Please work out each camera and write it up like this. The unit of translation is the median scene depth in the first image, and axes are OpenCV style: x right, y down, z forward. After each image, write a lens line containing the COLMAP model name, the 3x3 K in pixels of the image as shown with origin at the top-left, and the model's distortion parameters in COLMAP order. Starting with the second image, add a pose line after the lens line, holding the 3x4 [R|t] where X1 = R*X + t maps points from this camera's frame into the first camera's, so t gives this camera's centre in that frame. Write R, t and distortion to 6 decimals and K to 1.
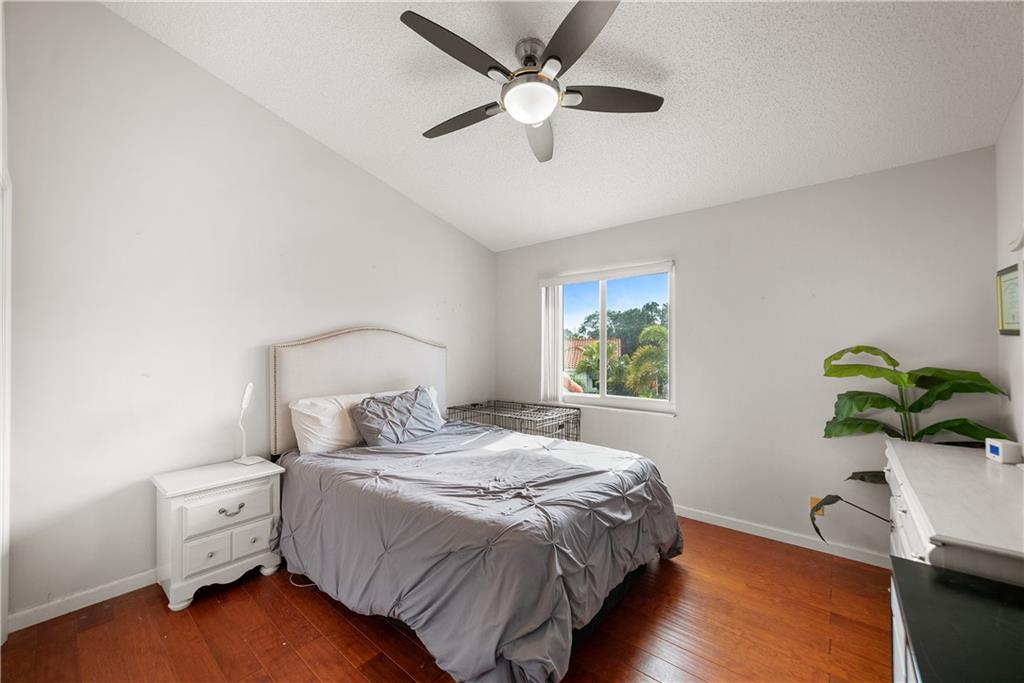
lens RADIAL K [[396.1, 0, 506.3], [0, 396.1, 344.0], [0, 0, 1]] dist [-0.030859, 0.013165]
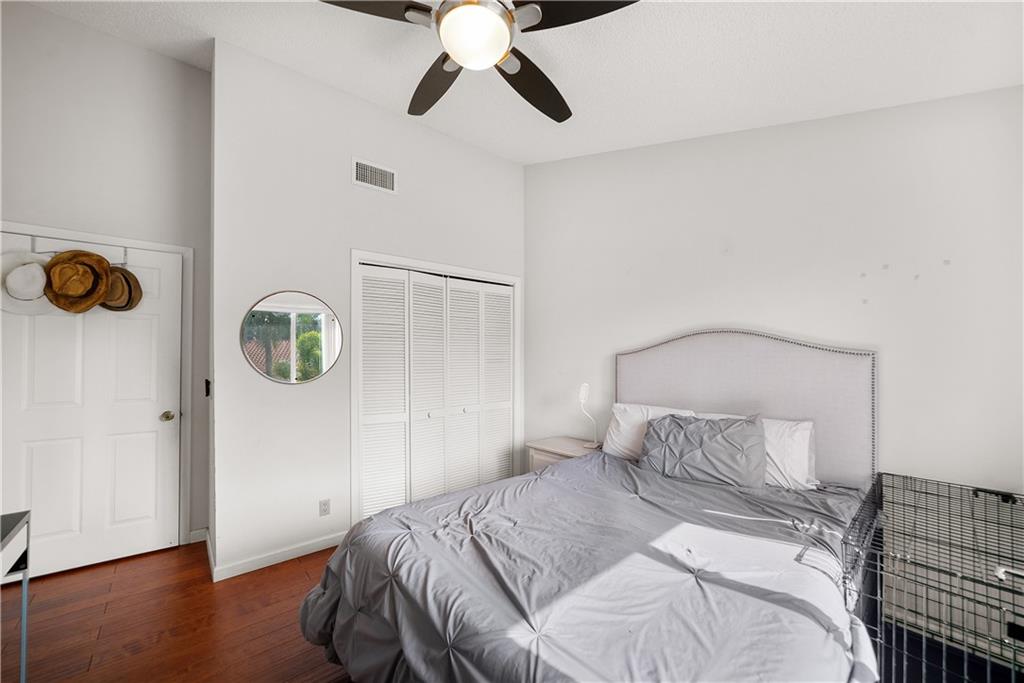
lens RADIAL K [[396.1, 0, 506.3], [0, 396.1, 344.0], [0, 0, 1]] dist [-0.030859, 0.013165]
pose [[-0.154468, -0.024376, -0.987697, 0.586710], [0.002561, 0.999682, -0.025072, 0.006852], [0.987995, -0.006403, -0.154356, 0.856975]]
